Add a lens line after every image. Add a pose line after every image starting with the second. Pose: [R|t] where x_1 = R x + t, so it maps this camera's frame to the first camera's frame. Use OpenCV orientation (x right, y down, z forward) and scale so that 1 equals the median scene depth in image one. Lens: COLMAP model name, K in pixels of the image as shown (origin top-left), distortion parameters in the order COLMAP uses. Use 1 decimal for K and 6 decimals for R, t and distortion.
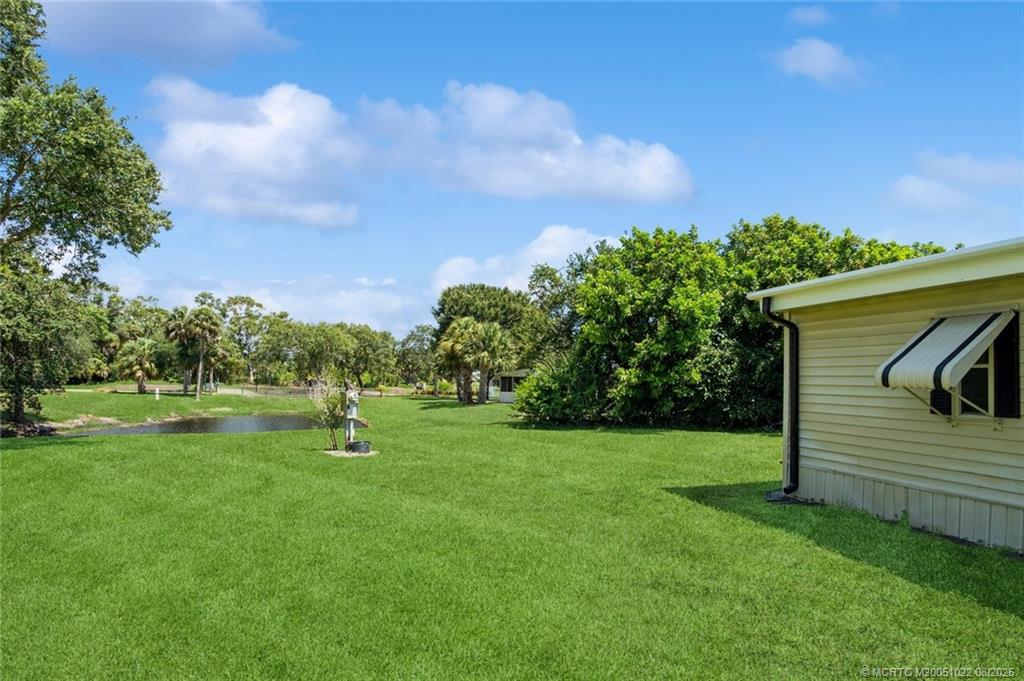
lens RADIAL K [[533.3, 0, 512.0], [0, 533.3, 340.5], [0, 0, 1]] dist [-0.039355, -0.000123]
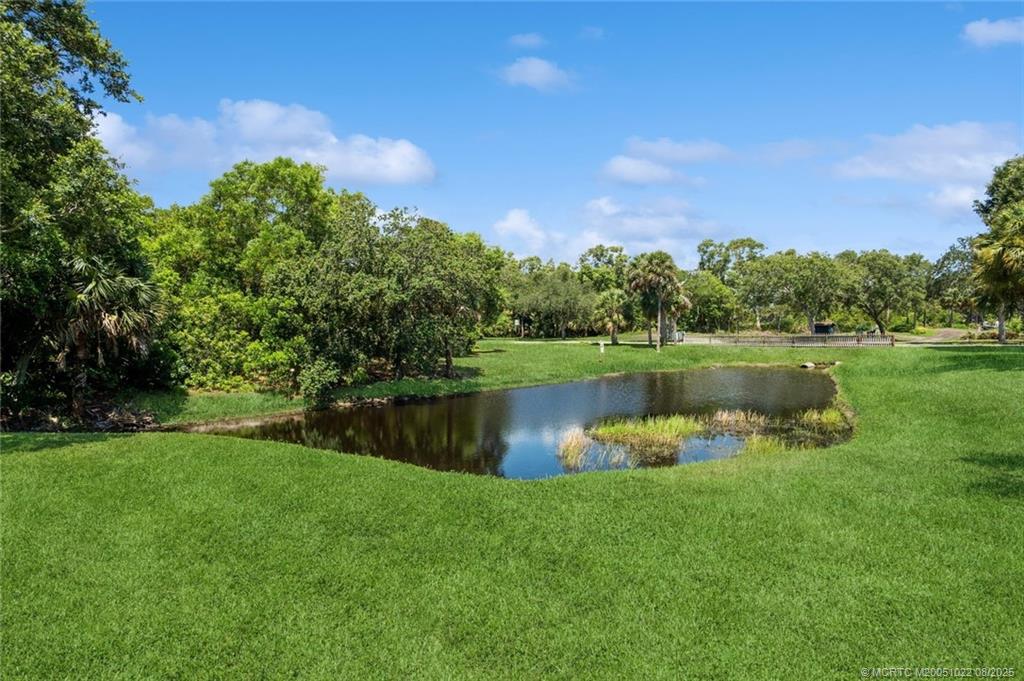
lens RADIAL K [[533.3, 0, 512.0], [0, 533.3, 340.5], [0, 0, 1]] dist [-0.039355, -0.000123]
pose [[0.599104, -0.010899, -0.800597, 0.004210], [0.094185, 0.993925, 0.056950, 0.013223], [0.795113, -0.109523, 0.596490, 0.195516]]
